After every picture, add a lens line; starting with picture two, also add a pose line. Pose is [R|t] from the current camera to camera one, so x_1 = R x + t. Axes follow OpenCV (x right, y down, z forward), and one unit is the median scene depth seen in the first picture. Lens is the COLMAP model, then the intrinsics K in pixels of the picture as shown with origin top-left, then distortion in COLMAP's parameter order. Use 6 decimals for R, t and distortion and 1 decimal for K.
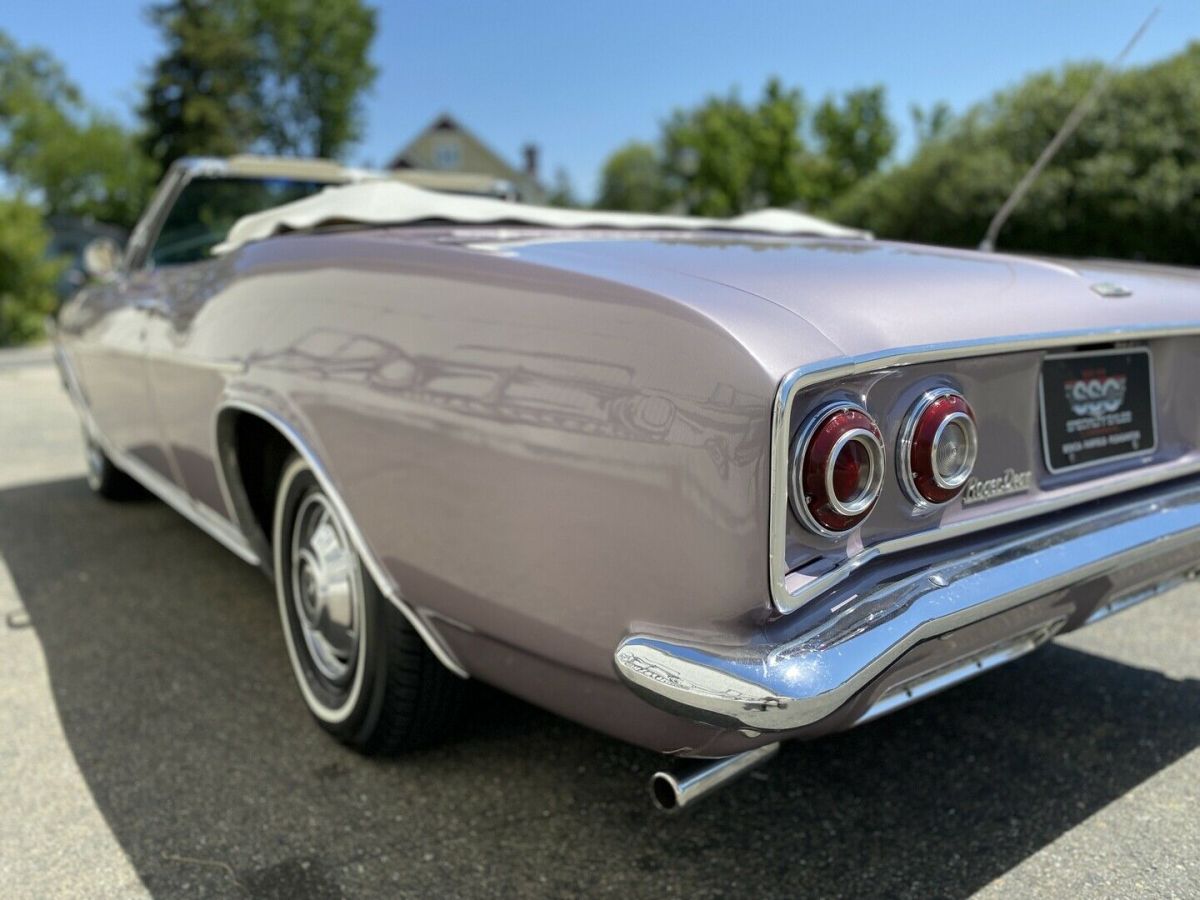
lens RADIAL K [[929.5, 0, 601.8], [0, 929.5, 459.1], [0, 0, 1]] dist [0.029447, -0.031568]
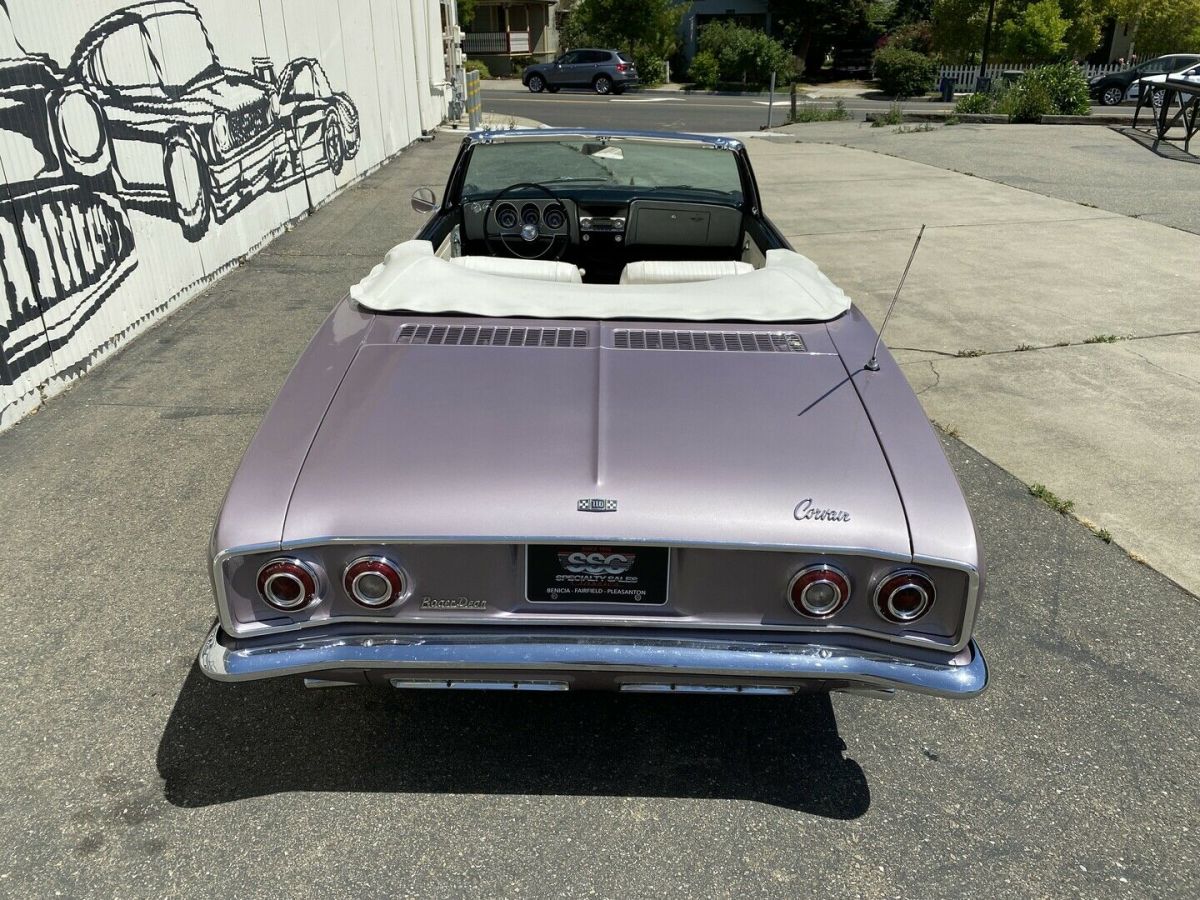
lens RADIAL K [[929.5, 0, 610.5], [0, 929.5, 444.6], [0, 0, 1]] dist [0.029447, -0.031568]
pose [[0.807351, 0.274947, -0.522100, 1.289630], [-0.134683, 0.947317, 0.290606, -0.697061], [0.574495, -0.164304, 0.801848, -0.174615]]
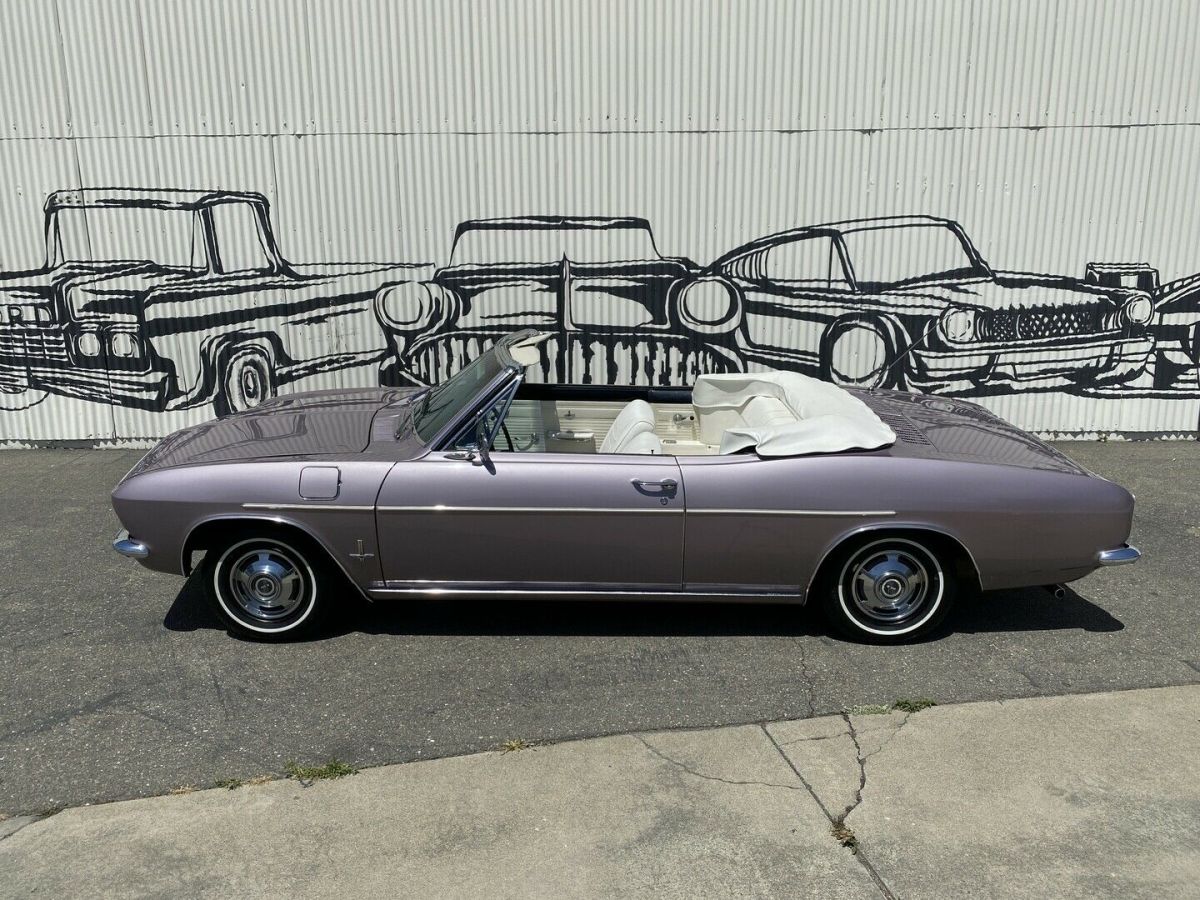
lens RADIAL K [[929.5, 0, 589.8], [0, 929.5, 446.5], [0, 0, 1]] dist [0.029447, -0.031568]
pose [[-0.636798, 0.227190, -0.736799, 2.142134], [-0.095664, 0.924939, 0.367882, -1.717631], [0.765073, 0.304751, -0.567265, 4.663896]]
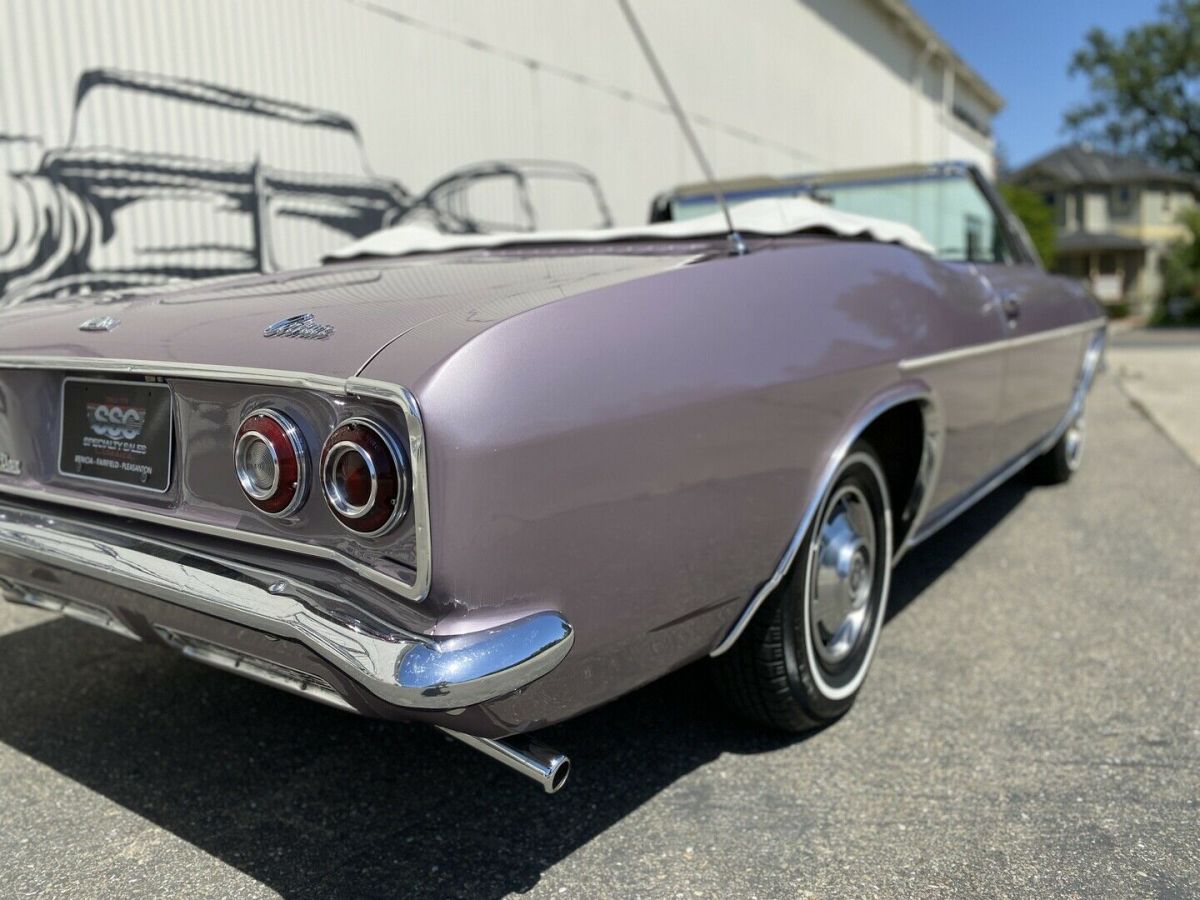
lens RADIAL K [[929.5, 0, 606.3], [0, 929.5, 449.5], [0, 0, 1]] dist [0.029447, -0.031568]
pose [[0.331588, 0.159861, -0.929781, 1.724984], [-0.140072, 0.982958, 0.119050, -0.243523], [0.932968, 0.090761, 0.348330, 1.156254]]
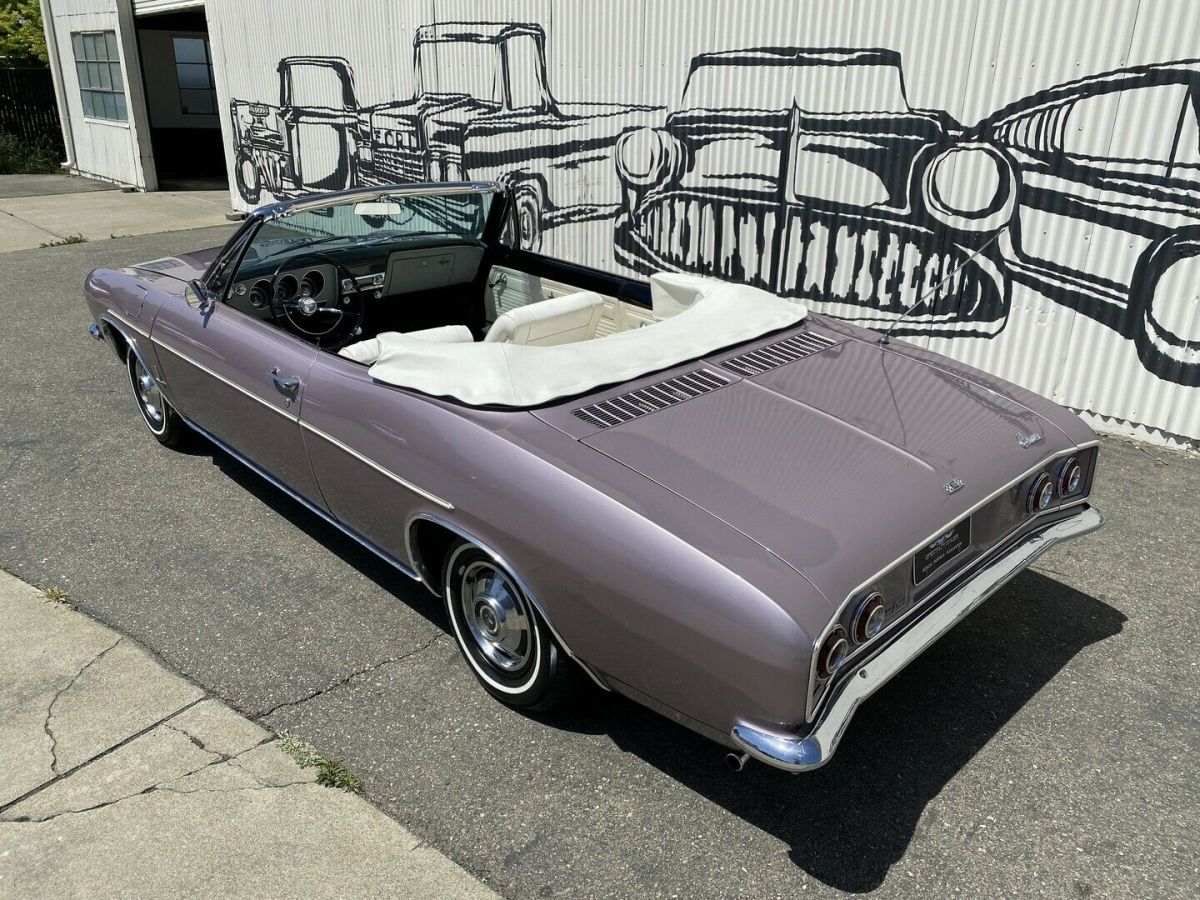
lens RADIAL K [[929.5, 0, 595.9], [0, 929.5, 445.4], [0, 0, 1]] dist [0.029447, -0.031568]
pose [[-0.995872, 0.059958, -0.068144, -0.830494], [0.015535, 0.852279, 0.522857, -1.613096], [0.089427, 0.519641, -0.849692, 5.367320]]
